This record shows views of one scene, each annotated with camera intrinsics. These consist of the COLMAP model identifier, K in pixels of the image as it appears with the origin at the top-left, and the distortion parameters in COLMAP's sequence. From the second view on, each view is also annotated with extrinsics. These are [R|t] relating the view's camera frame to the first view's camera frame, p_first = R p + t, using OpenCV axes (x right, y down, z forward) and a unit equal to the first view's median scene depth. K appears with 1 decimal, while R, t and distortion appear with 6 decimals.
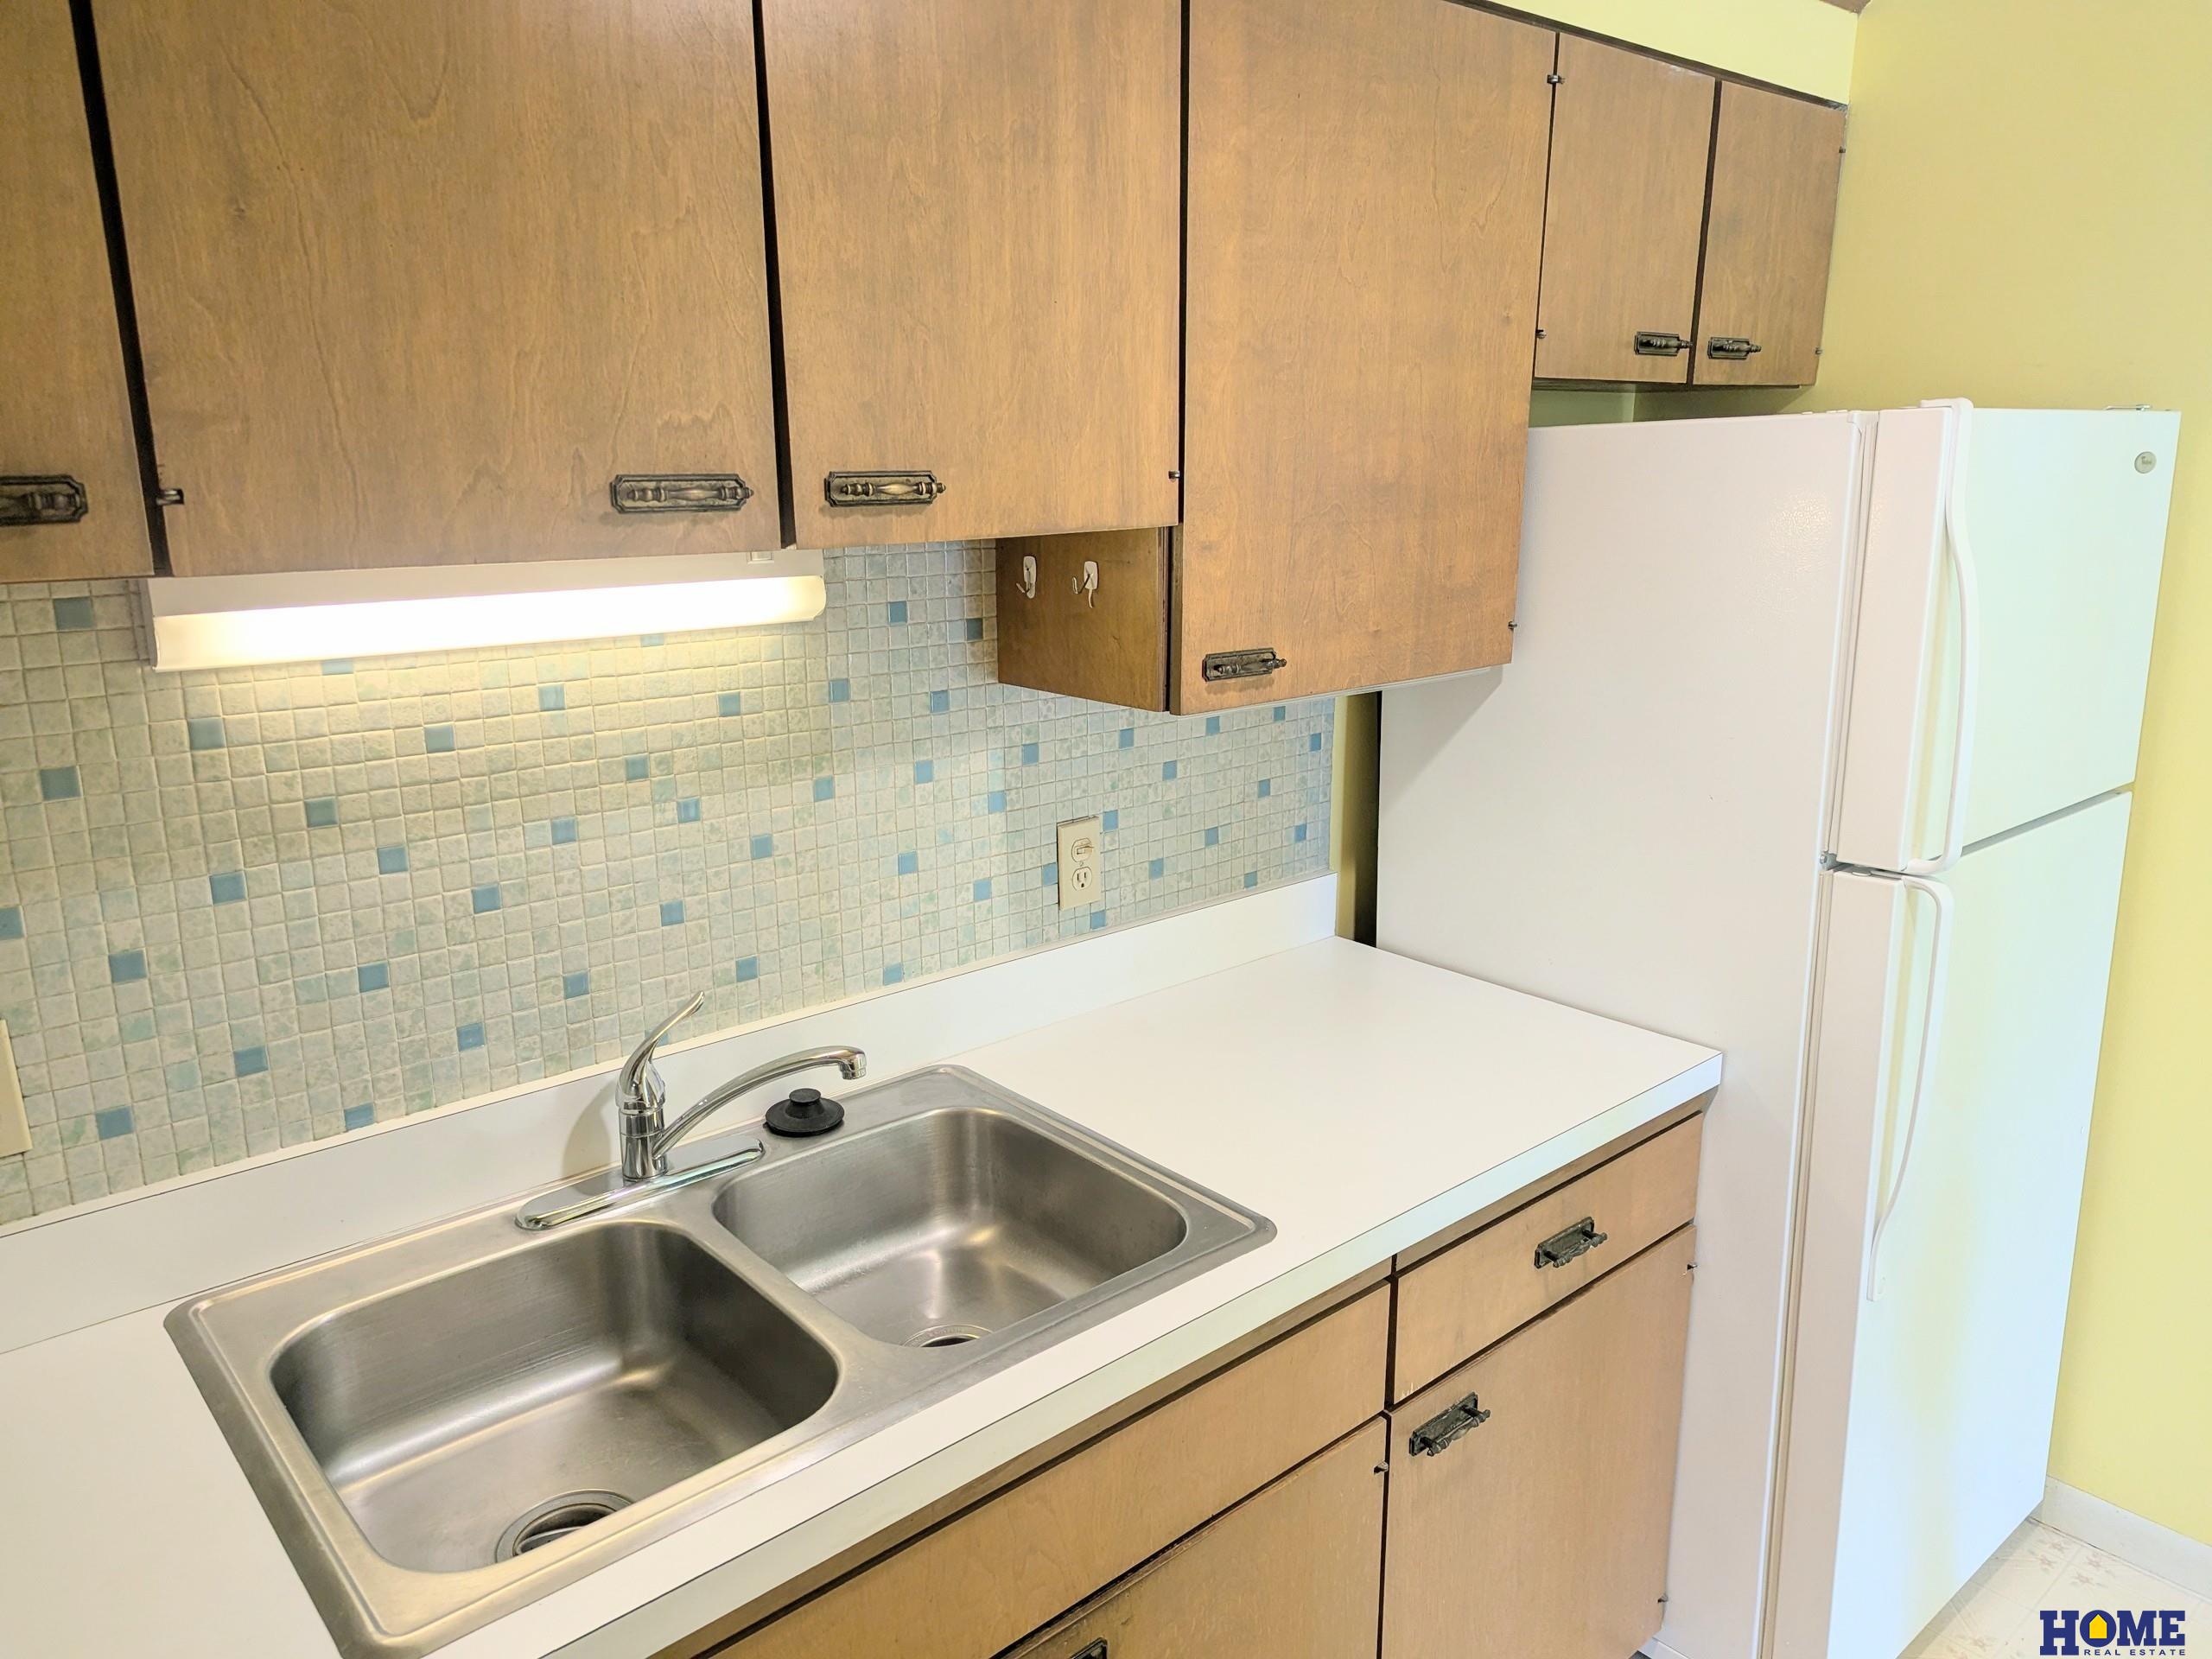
lens RADIAL K [[1569.0, 0, 1120.3], [0, 1569.0, 830.2], [0, 0, 1]] dist [0.044076, -0.018896]
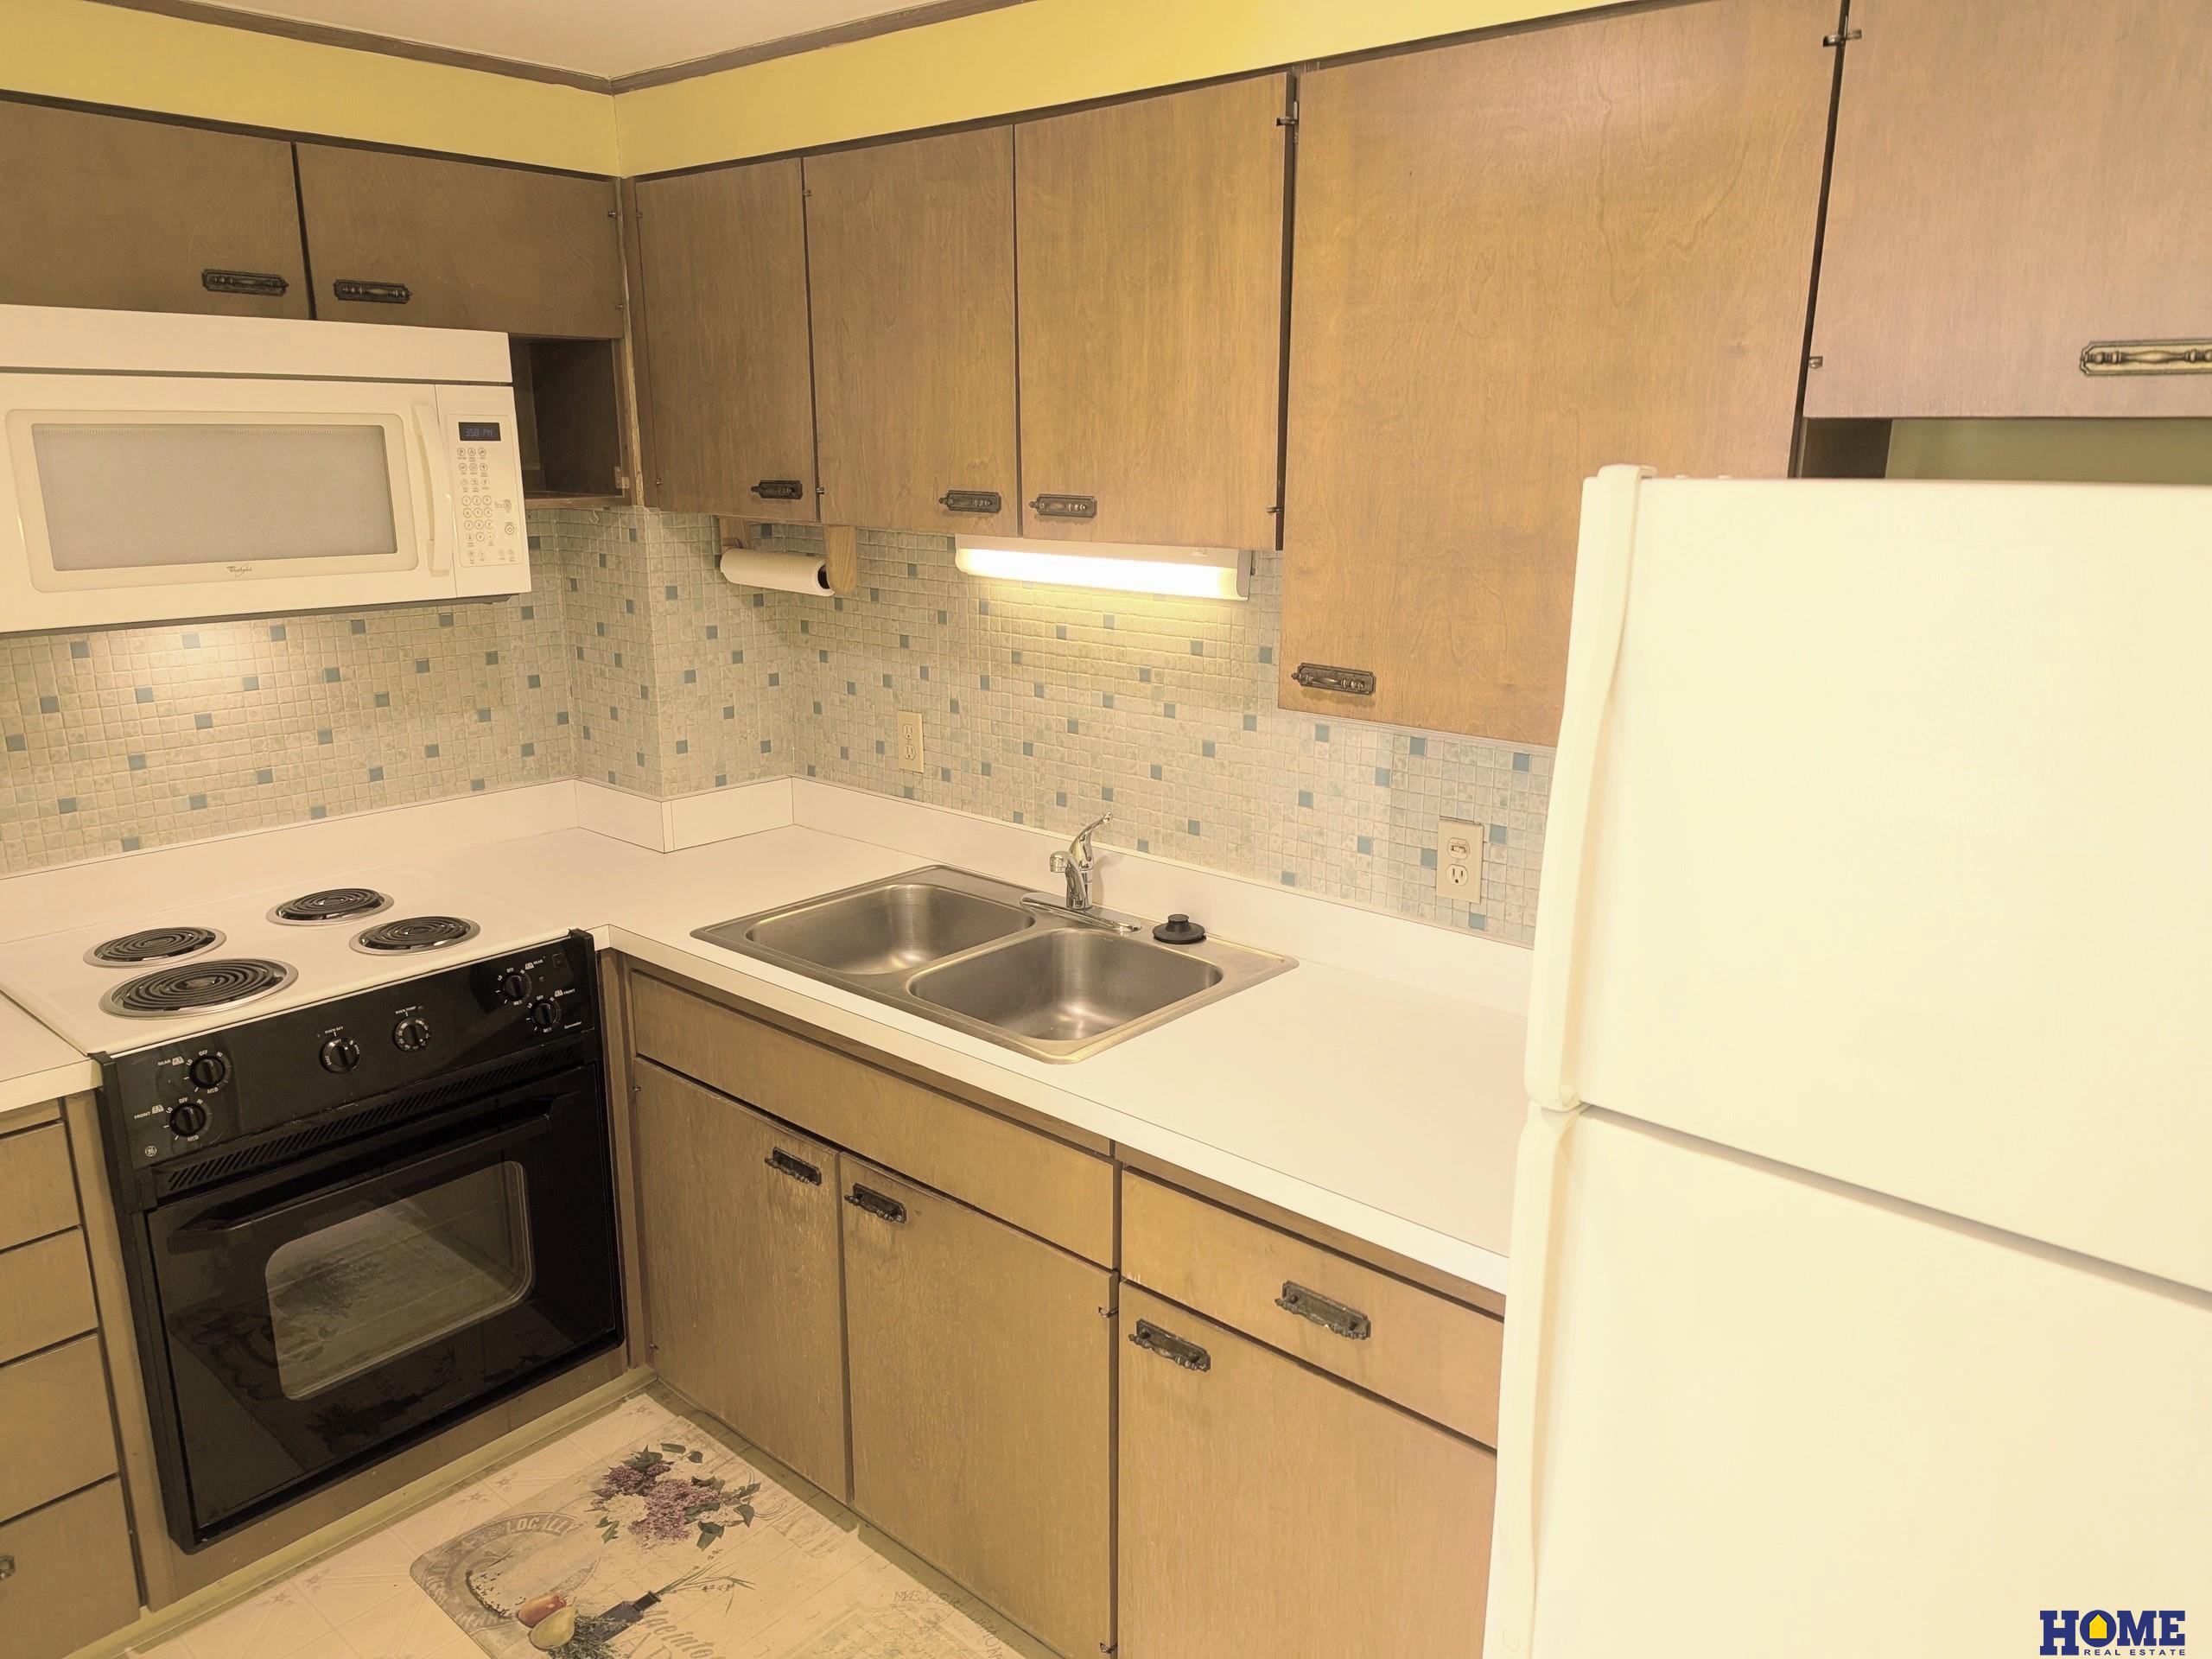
lens RADIAL K [[1569.0, 0, 1114.4], [0, 1569.0, 832.2], [0, 0, 1]] dist [0.044076, -0.018896]
pose [[0.122054, 0.244818, -0.961856, 1.270365], [-0.246872, 0.946134, 0.209489, -0.214793], [0.961331, 0.211886, 0.175918, 0.717343]]
